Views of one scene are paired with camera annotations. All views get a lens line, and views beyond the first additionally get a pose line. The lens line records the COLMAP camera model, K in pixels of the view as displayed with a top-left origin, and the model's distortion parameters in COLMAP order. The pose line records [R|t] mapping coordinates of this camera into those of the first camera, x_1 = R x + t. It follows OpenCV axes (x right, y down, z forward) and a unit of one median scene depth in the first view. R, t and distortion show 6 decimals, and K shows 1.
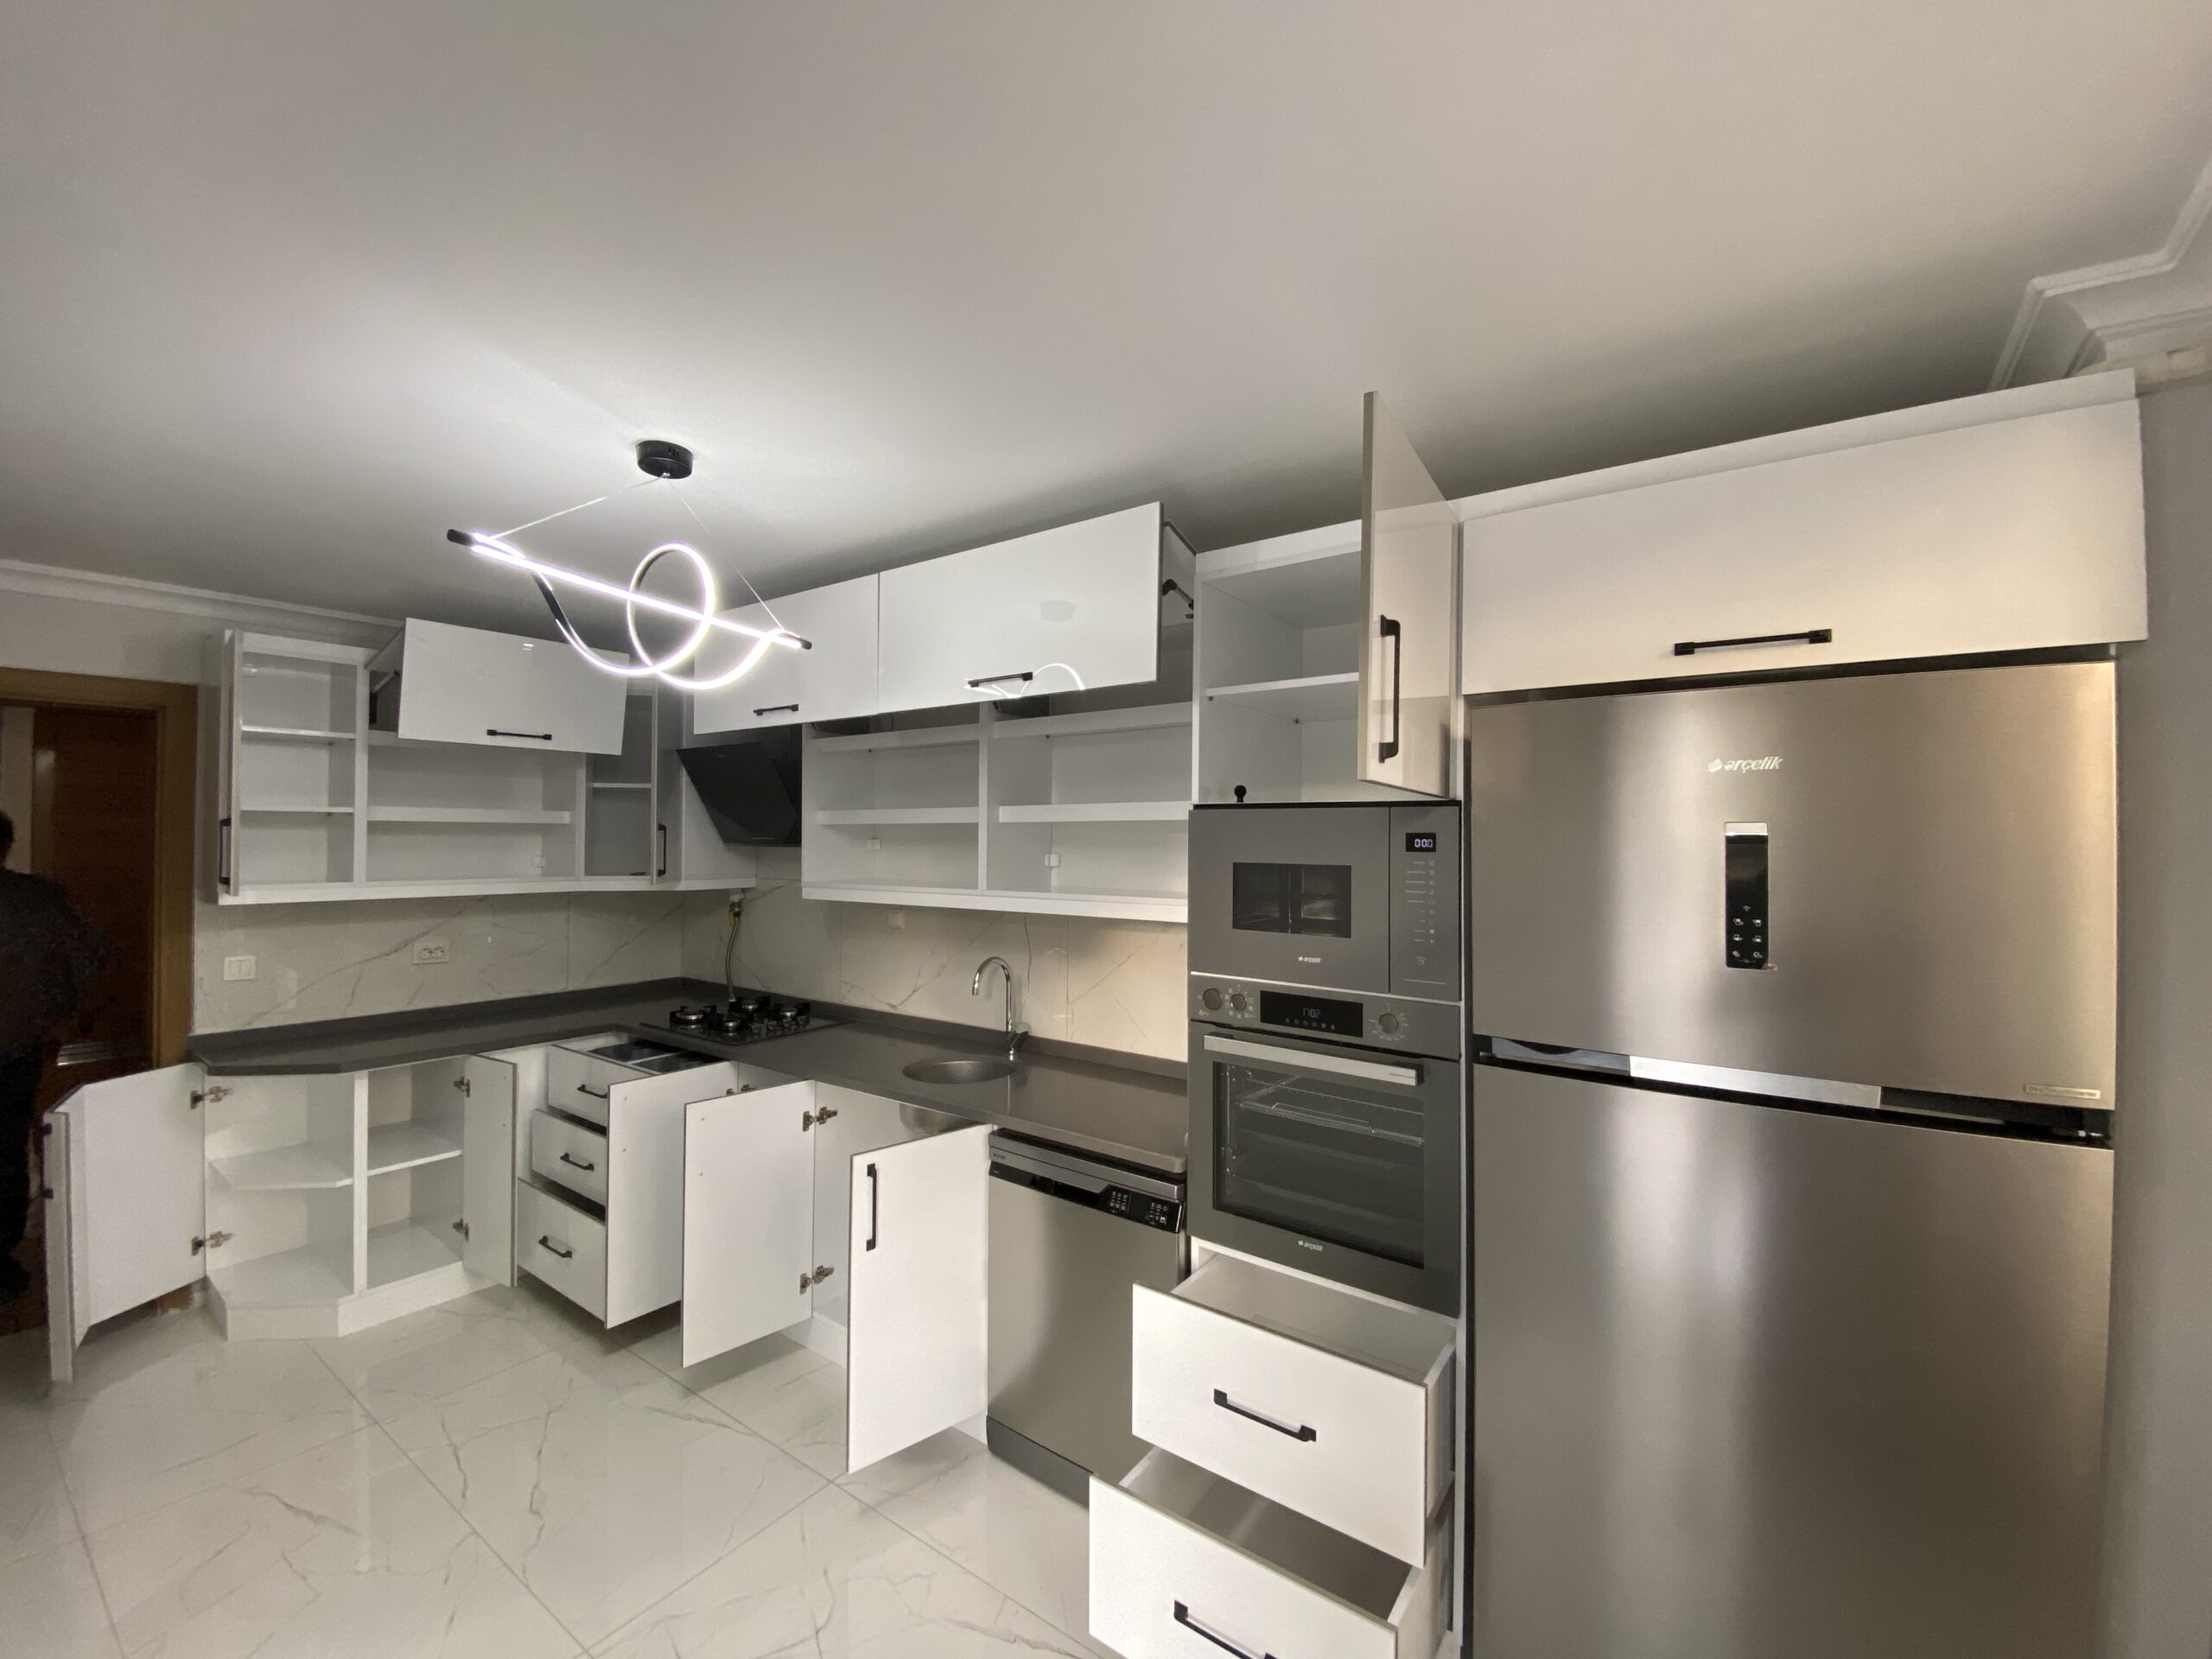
lens RADIAL K [[892.3, 0, 1095.5], [0, 892.3, 825.3], [0, 0, 1]] dist [-0.019425, -0.002606]
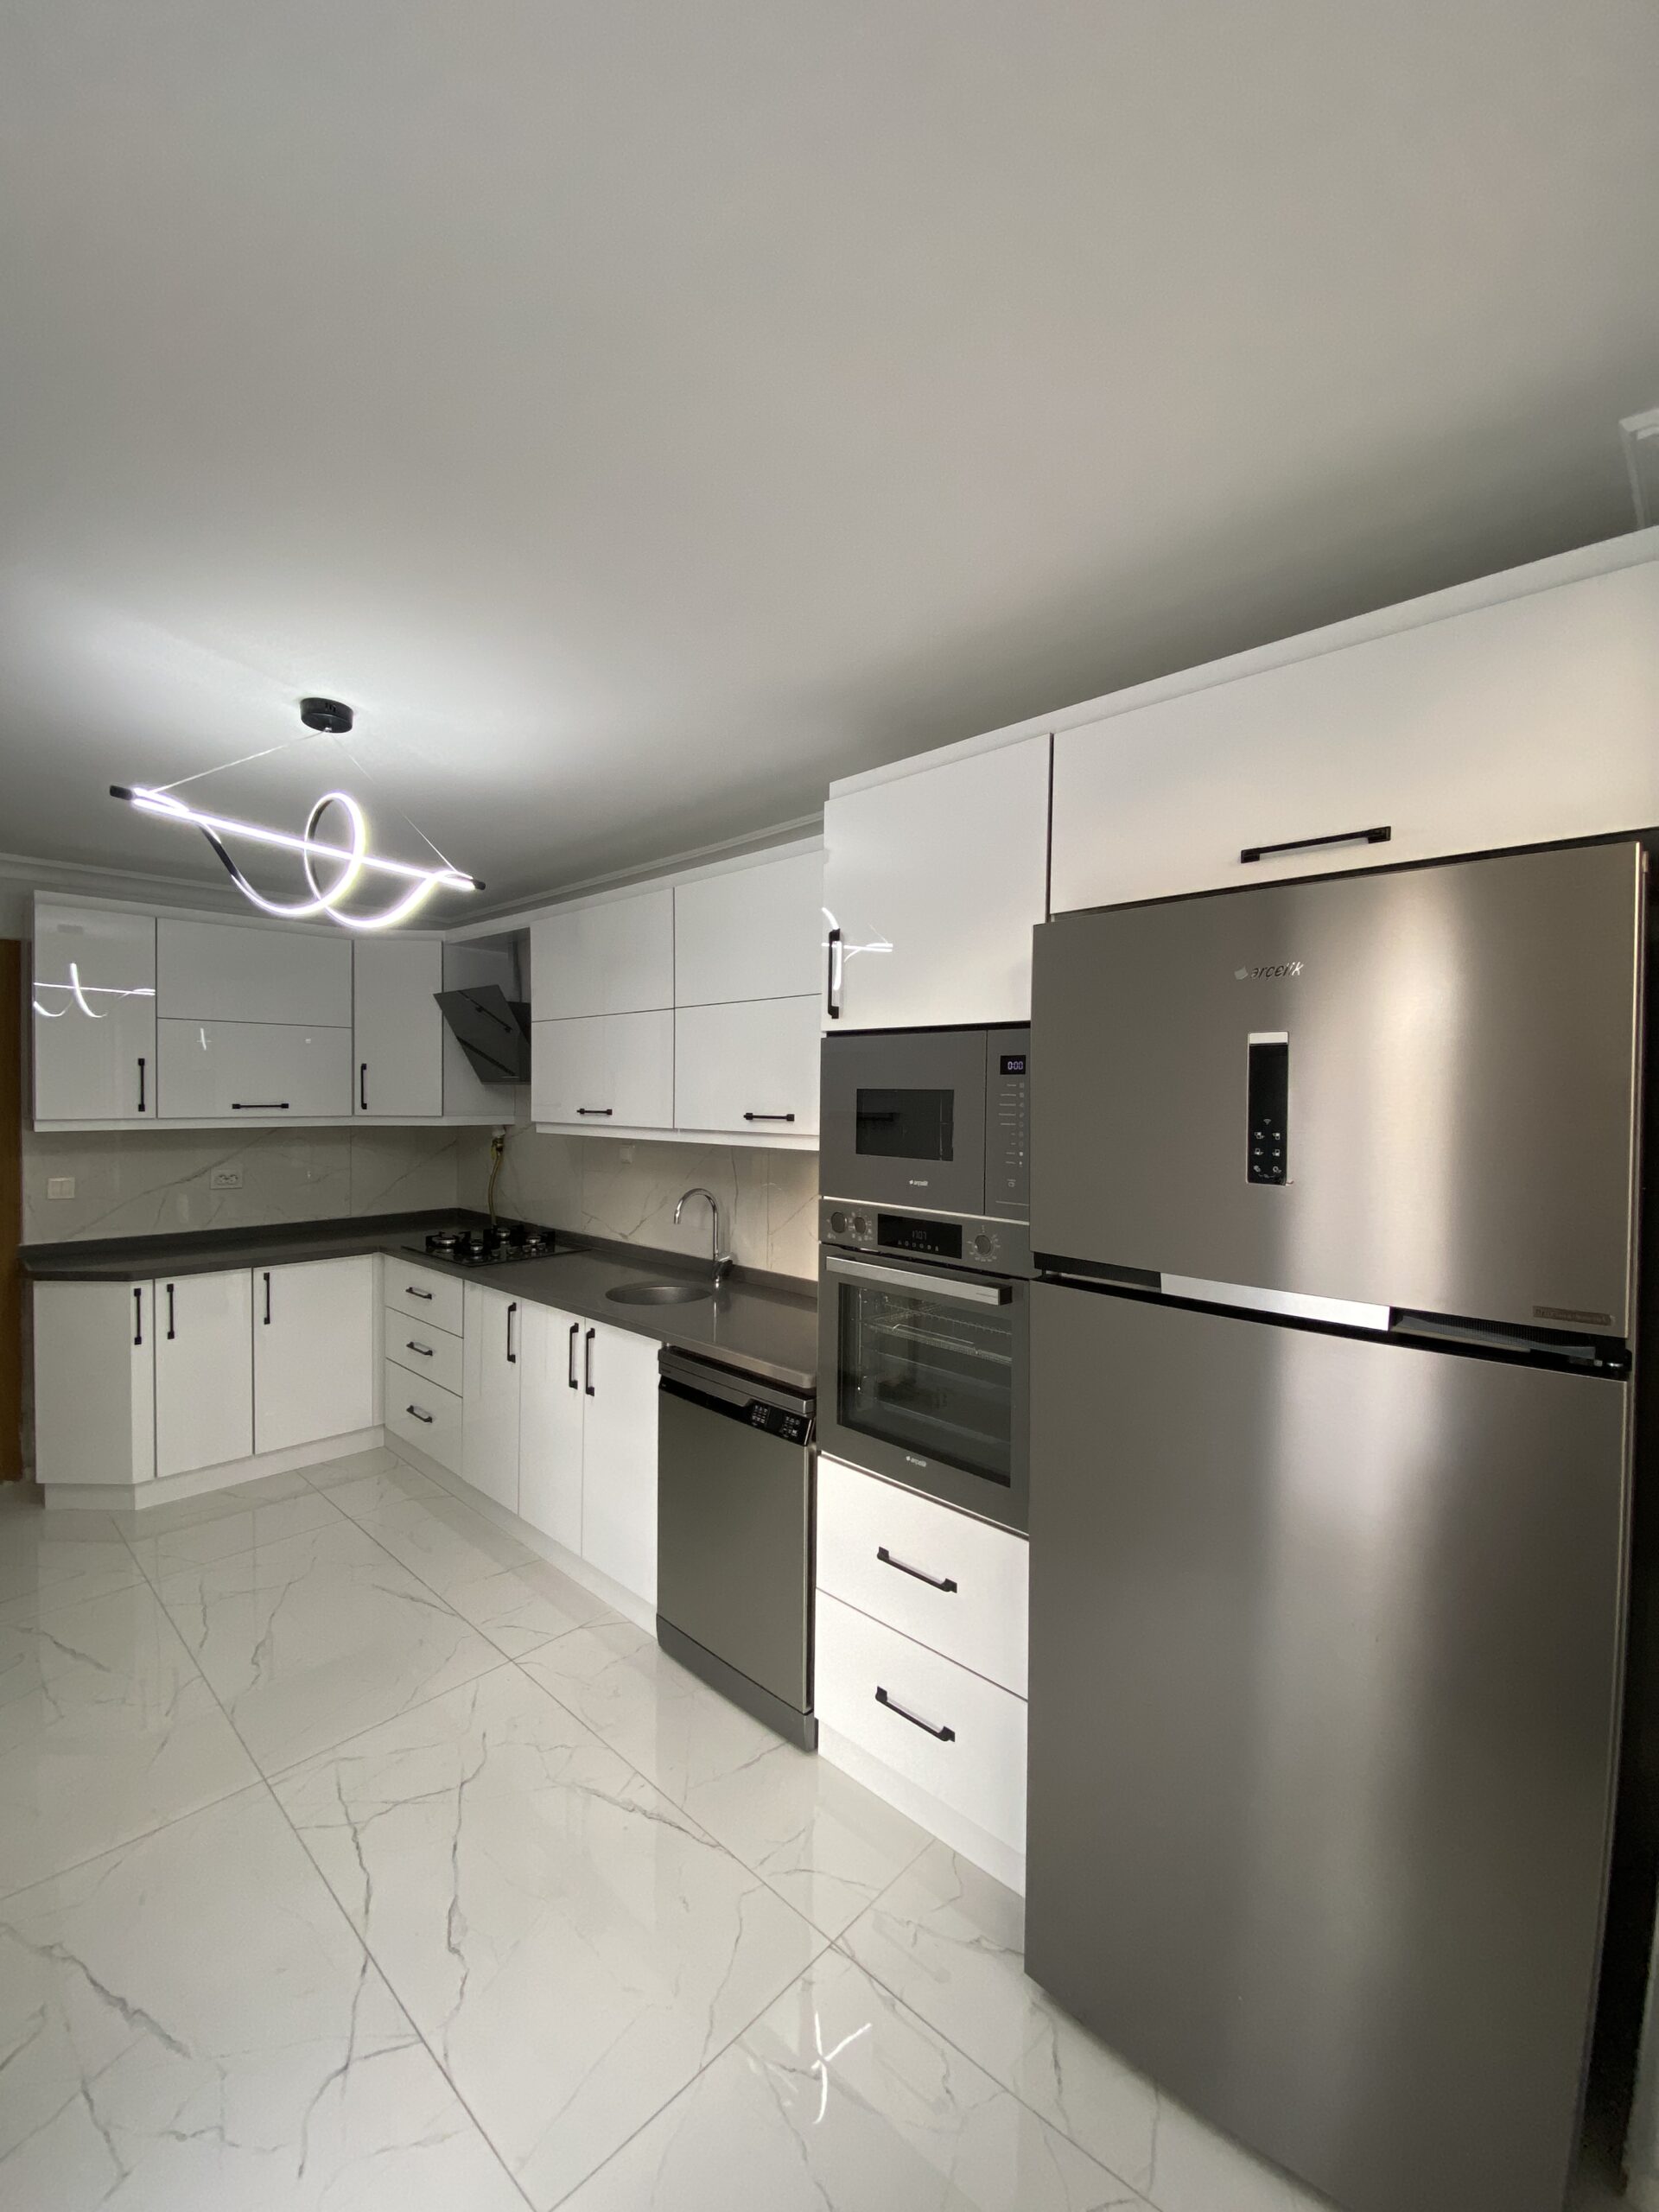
lens RADIAL K [[892.3, 0, 909.7], [0, 892.3, 1118.5], [0, 0, 1]] dist [-0.019425, -0.002606]
pose [[0.992923, 0.005002, -0.118654, 0.345306], [-0.001269, 0.999502, 0.031514, 0.045367], [0.118753, -0.031141, 0.992435, -0.004096]]
